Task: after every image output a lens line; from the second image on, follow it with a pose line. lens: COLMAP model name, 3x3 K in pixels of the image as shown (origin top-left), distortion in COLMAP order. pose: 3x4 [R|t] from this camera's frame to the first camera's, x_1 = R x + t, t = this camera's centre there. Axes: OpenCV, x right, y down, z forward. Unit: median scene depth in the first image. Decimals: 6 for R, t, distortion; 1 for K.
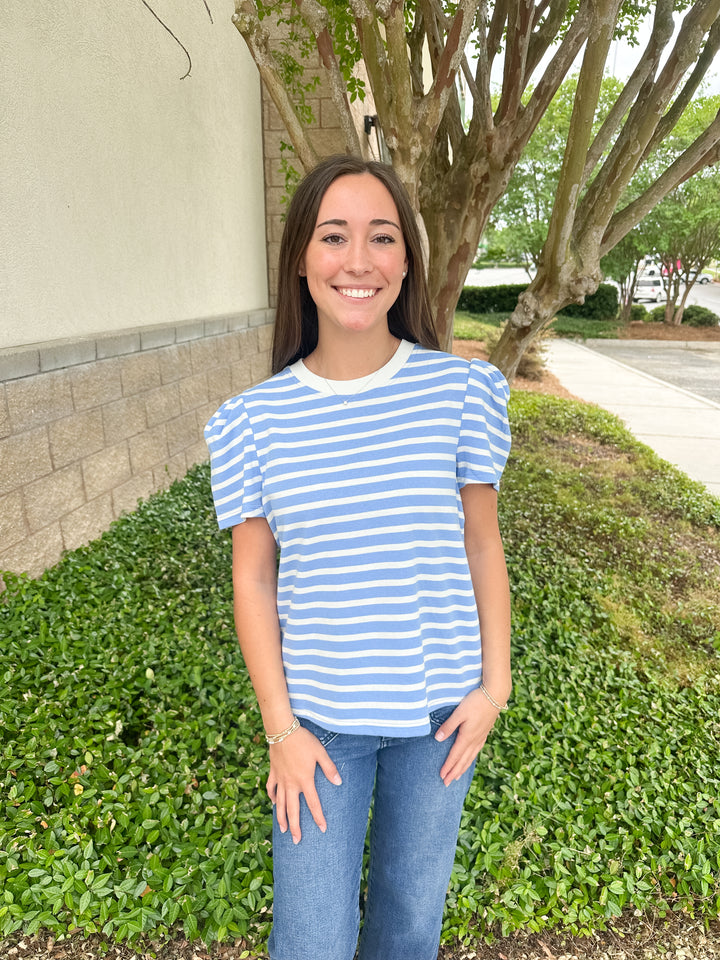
lens RADIAL K [[683.7, 0, 357.1], [0, 683.7, 481.2], [0, 0, 1]] dist [0.020143, -0.037415]
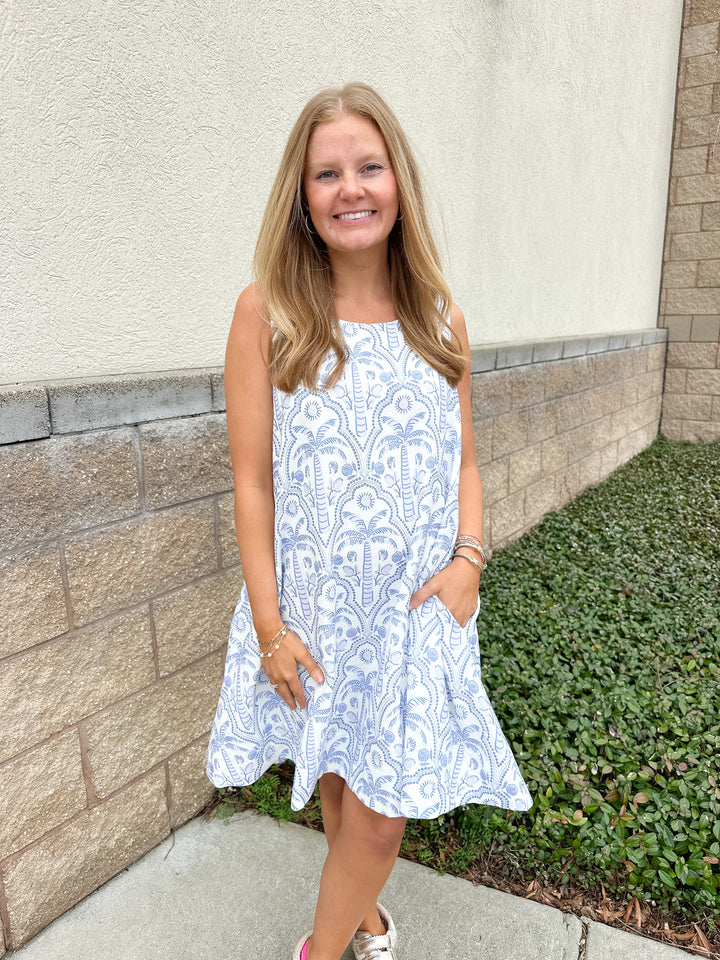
lens RADIAL K [[683.7, 0, 364.7], [0, 683.7, 484.6], [0, 0, 1]] dist [0.020143, -0.037415]
pose [[0.912308, 0.090552, -0.399369, -0.190394], [-0.110894, 0.993436, -0.028073, 0.074694], [0.394205, 0.069899, 0.916361, -0.066411]]
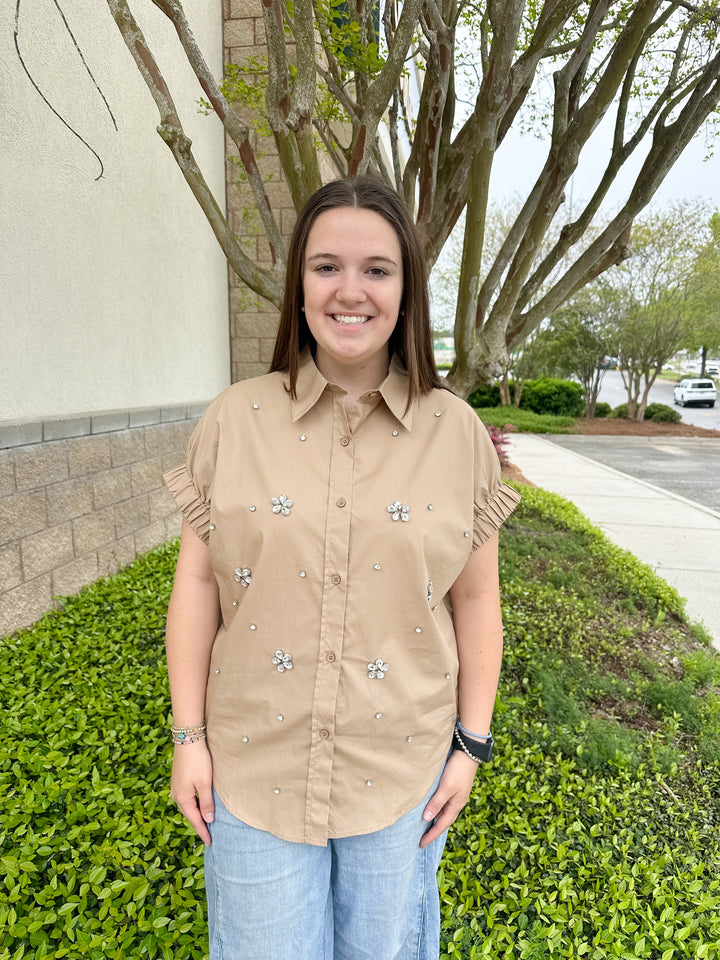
lens RADIAL K [[683.7, 0, 357.8], [0, 683.7, 483.9], [0, 0, 1]] dist [0.020143, -0.037415]
pose [[0.999575, 0.001834, 0.029078, 0.065263], [0.002079, 0.990983, -0.133972, 0.025436], [-0.029061, 0.133976, 0.990558, -0.019347]]
